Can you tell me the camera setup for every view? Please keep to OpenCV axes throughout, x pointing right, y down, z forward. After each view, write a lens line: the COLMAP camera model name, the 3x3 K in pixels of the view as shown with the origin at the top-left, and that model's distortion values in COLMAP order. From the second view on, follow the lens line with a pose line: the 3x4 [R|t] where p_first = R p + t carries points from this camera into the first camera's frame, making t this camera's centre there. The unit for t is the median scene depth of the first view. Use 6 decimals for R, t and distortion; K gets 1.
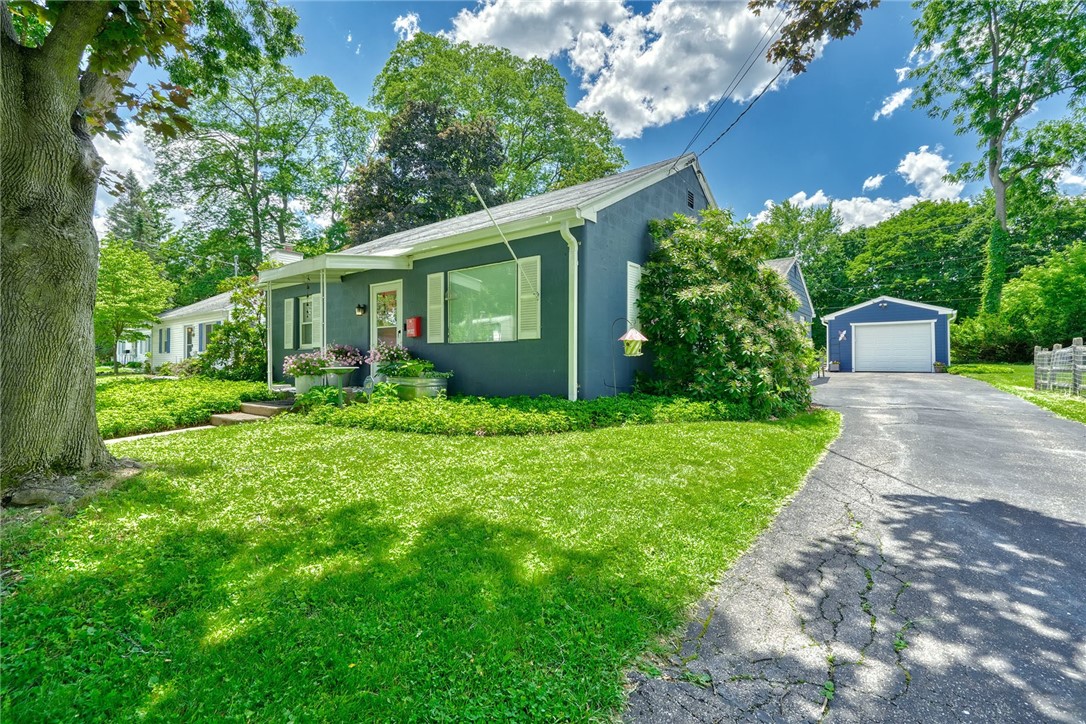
lens RADIAL K [[495.3, 0, 539.7], [0, 495.3, 361.0], [0, 0, 1]] dist [-0.000139, 0.001064]
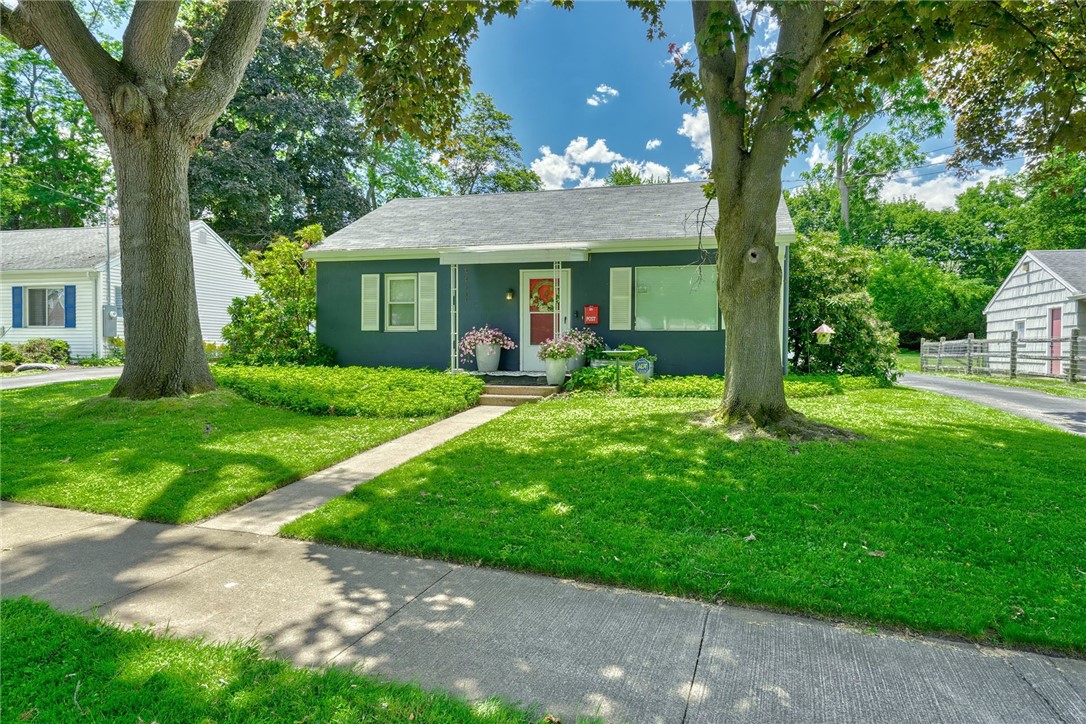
lens RADIAL K [[619.8, 0, 612.4], [0, 619.8, 360.5], [0, 0, 1]] dist [-0.001253, -0.000848]
pose [[0.908882, -0.001564, 0.417051, -0.724636], [-0.006943, 0.999798, 0.018880, 0.004359], [-0.416996, -0.020055, 0.908687, -0.224924]]
